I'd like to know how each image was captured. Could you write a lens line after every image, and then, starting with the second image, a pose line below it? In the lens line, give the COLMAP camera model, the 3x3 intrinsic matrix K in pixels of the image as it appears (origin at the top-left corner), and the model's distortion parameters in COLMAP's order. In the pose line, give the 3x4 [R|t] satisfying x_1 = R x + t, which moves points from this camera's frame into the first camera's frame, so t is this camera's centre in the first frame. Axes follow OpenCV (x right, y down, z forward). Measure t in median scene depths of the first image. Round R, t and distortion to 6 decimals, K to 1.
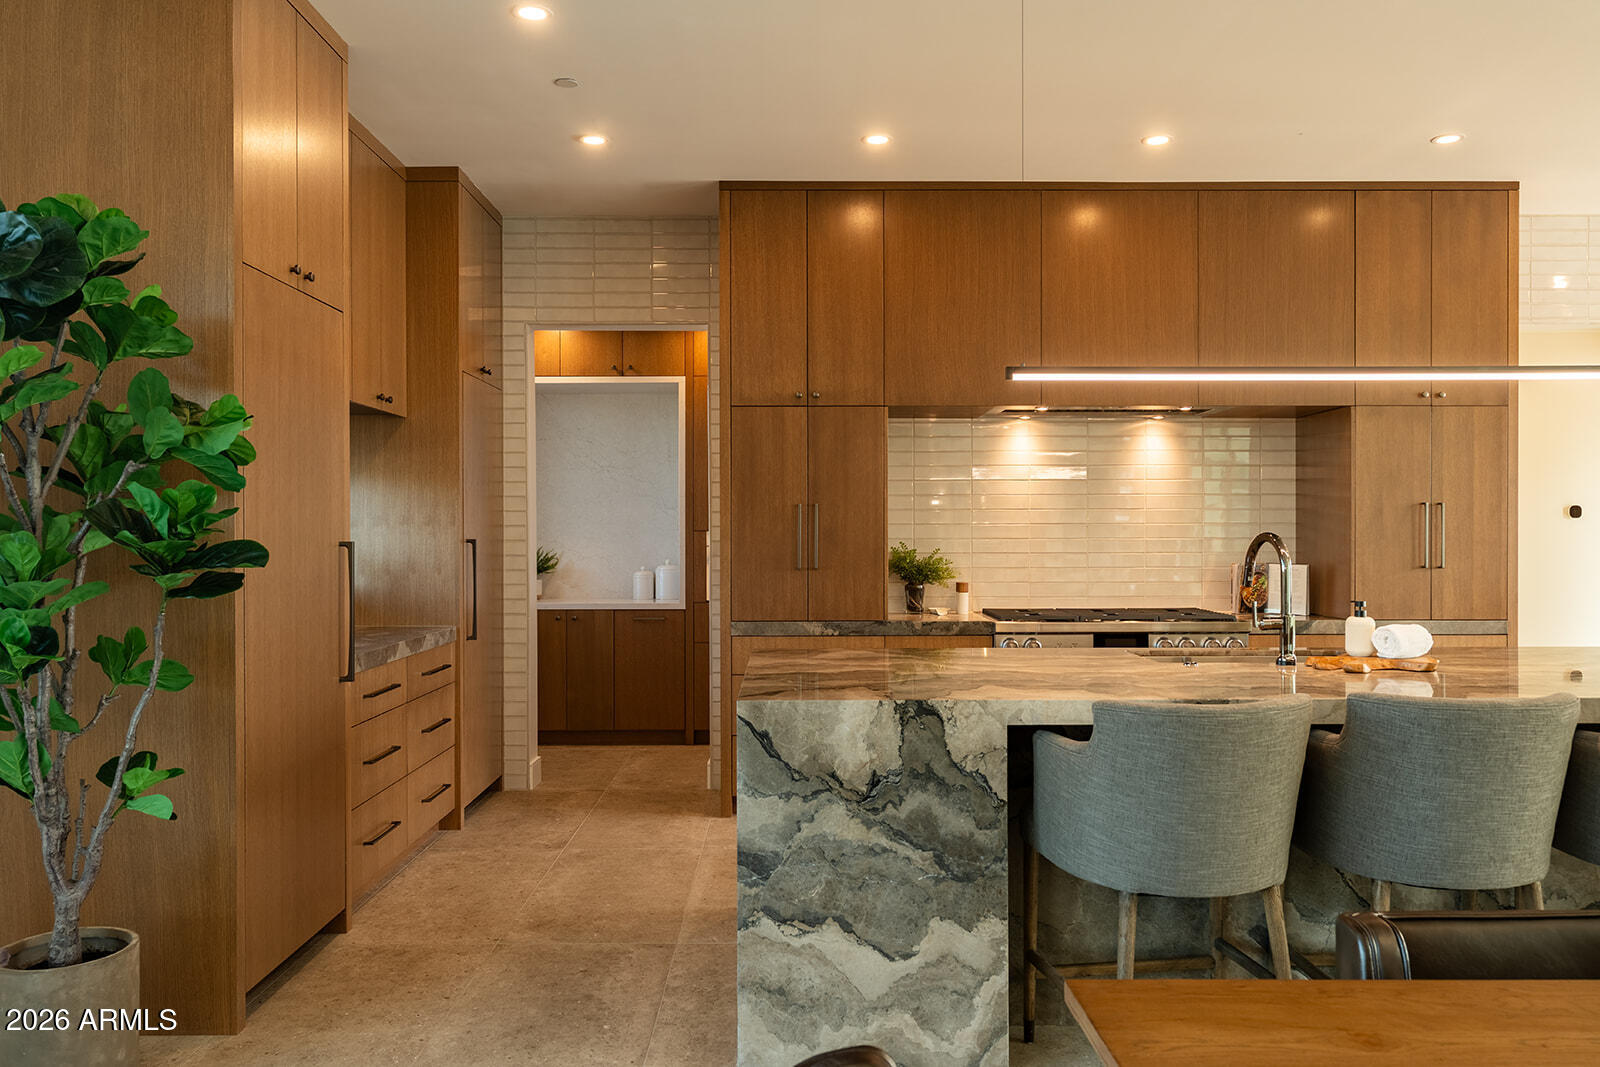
lens RADIAL K [[1206.7, 0, 795.9], [0, 1206.7, 531.9], [0, 0, 1]] dist [-0.001909, -0.001666]
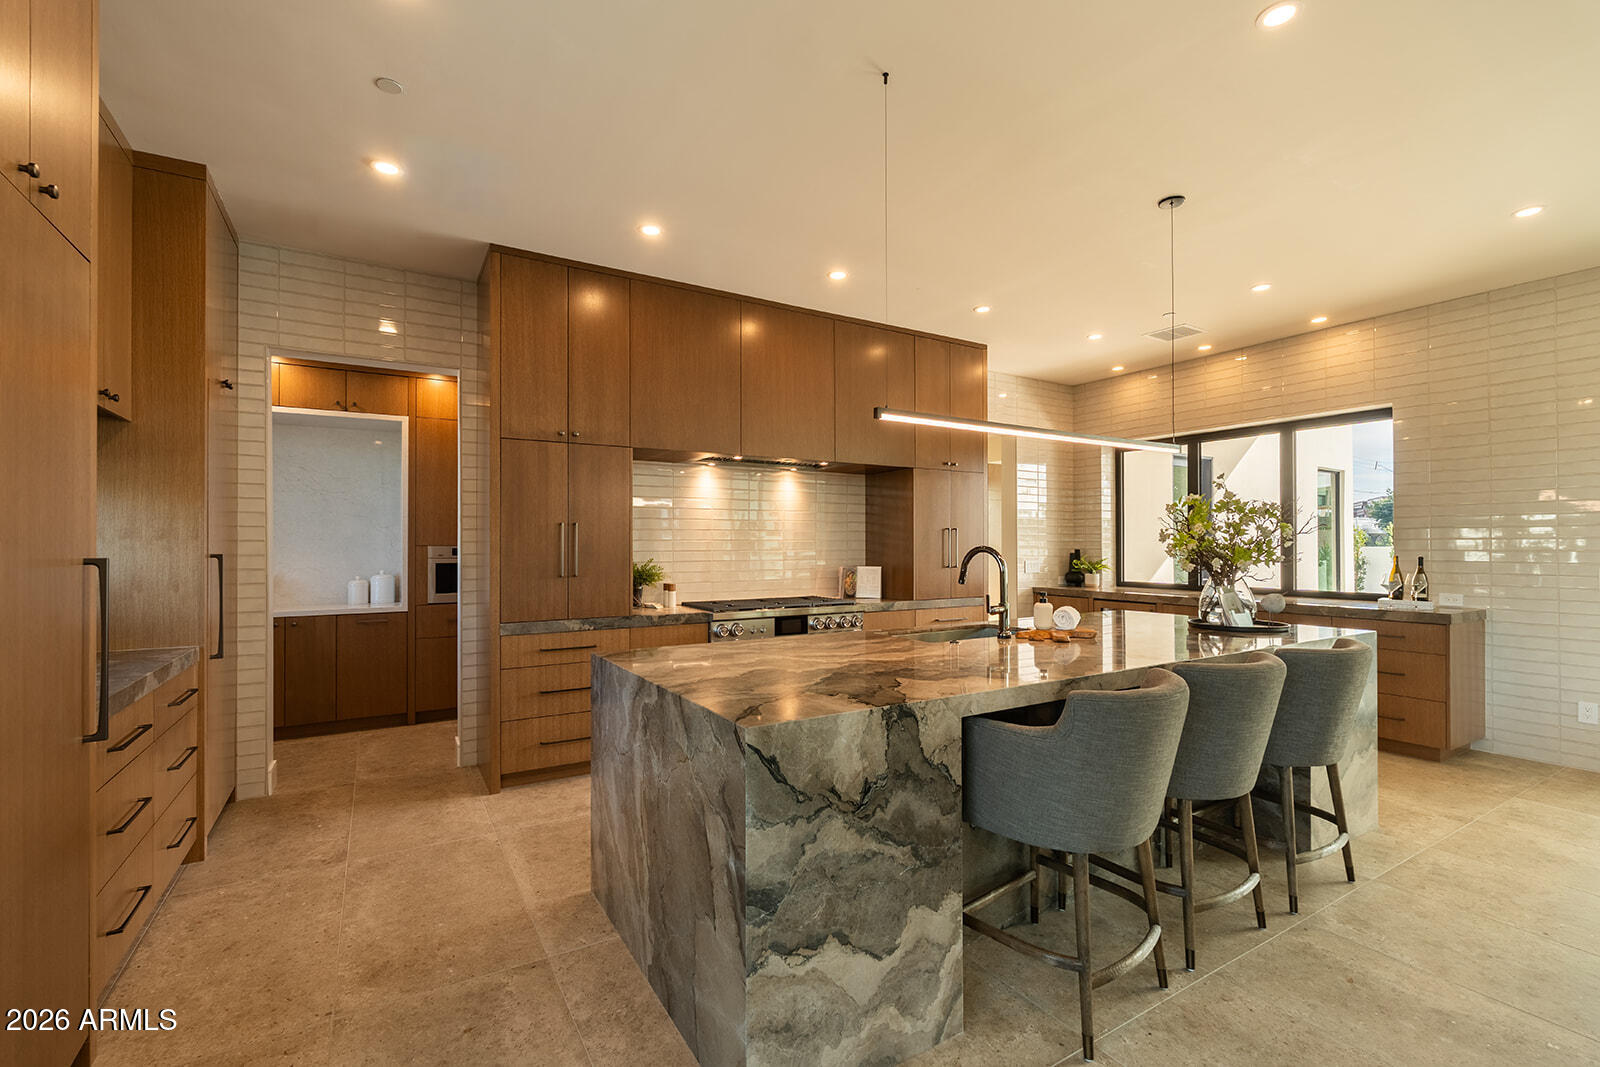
lens RADIAL K [[703.7, 0, 804.6], [0, 703.7, 538.7], [0, 0, 1]] dist [-0.002765, -0.000392]
pose [[0.857713, 0.004928, 0.514105, -0.158374], [0.001030, 0.999936, -0.011305, 0.000724], [-0.514127, 0.010226, 0.857653, 0.282716]]
